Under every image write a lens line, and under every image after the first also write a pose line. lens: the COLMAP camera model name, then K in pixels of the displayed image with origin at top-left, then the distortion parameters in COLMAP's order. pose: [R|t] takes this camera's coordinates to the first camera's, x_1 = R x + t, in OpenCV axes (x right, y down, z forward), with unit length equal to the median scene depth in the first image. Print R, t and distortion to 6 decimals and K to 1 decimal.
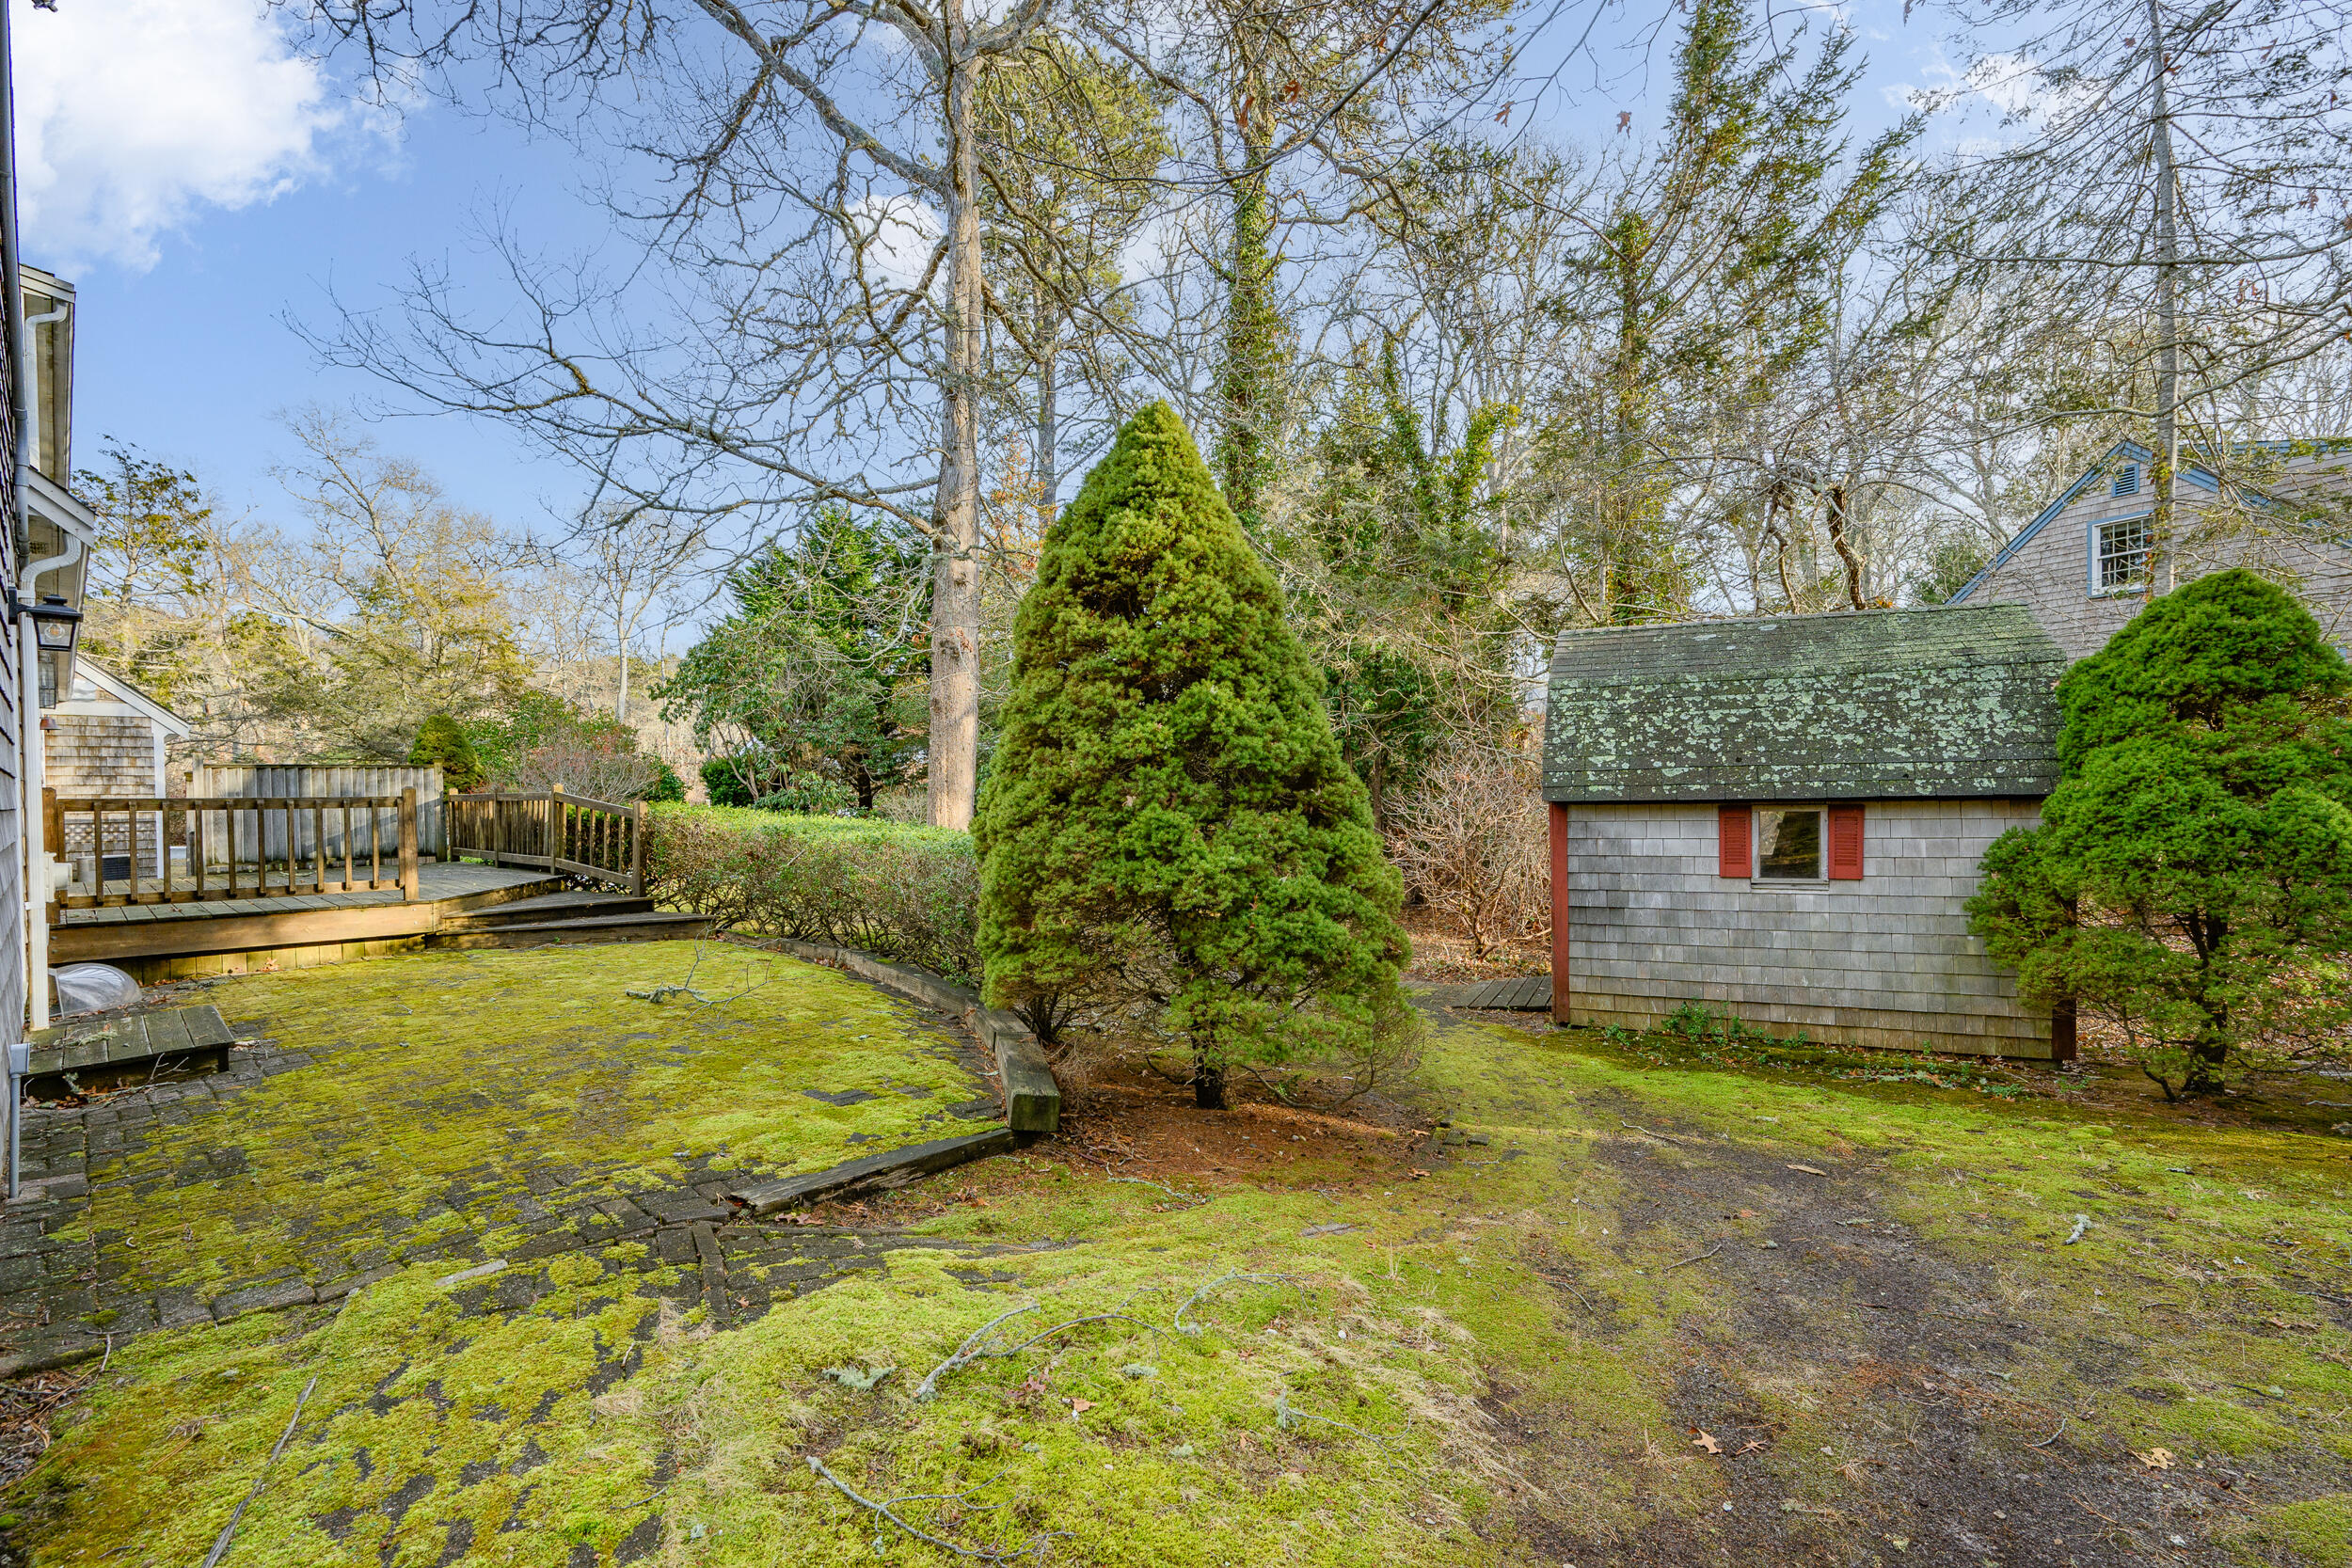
lens RADIAL K [[958.4, 0, 1173.8], [0, 958.4, 781.6], [0, 0, 1]] dist [0.000485, 0.000015]
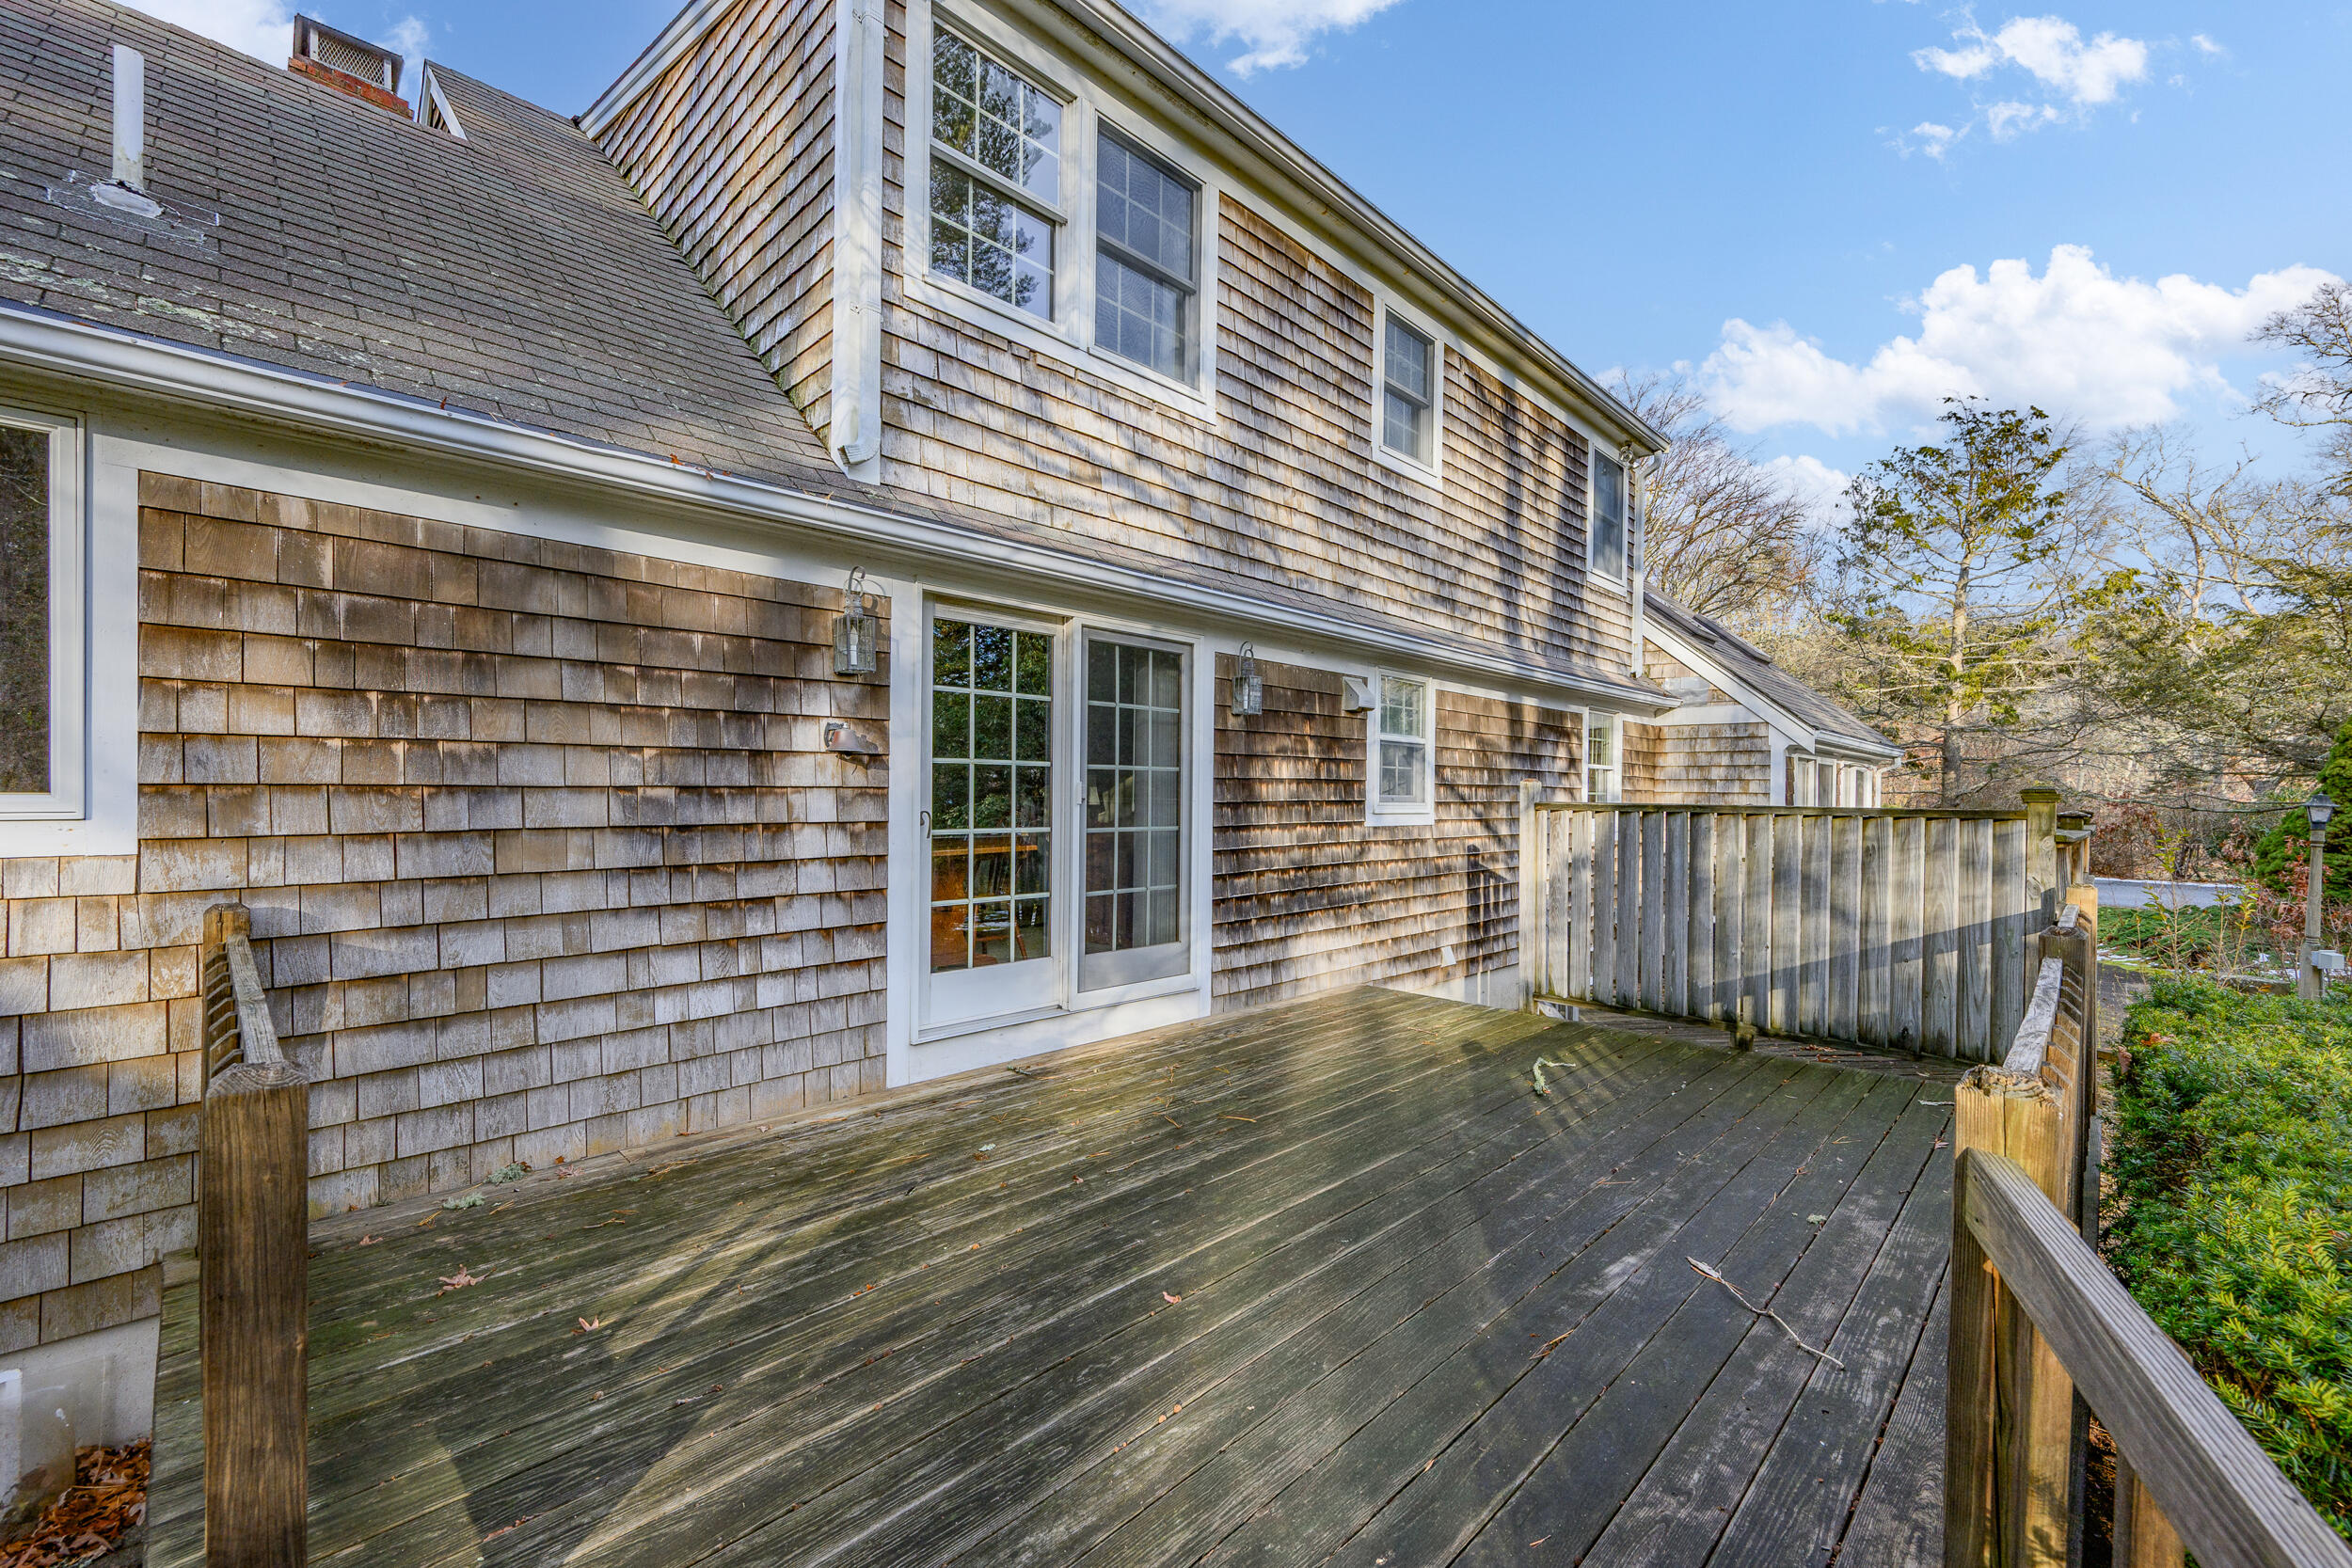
lens RADIAL K [[958.4, 0, 1173.6], [0, 958.4, 788.2], [0, 0, 1]] dist [0.000485, 0.000015]
pose [[-0.062292, 0.011812, -0.997988, -0.361535], [-0.014322, 0.999816, 0.012728, -0.022695], [0.997955, 0.015086, -0.062111, 0.632511]]
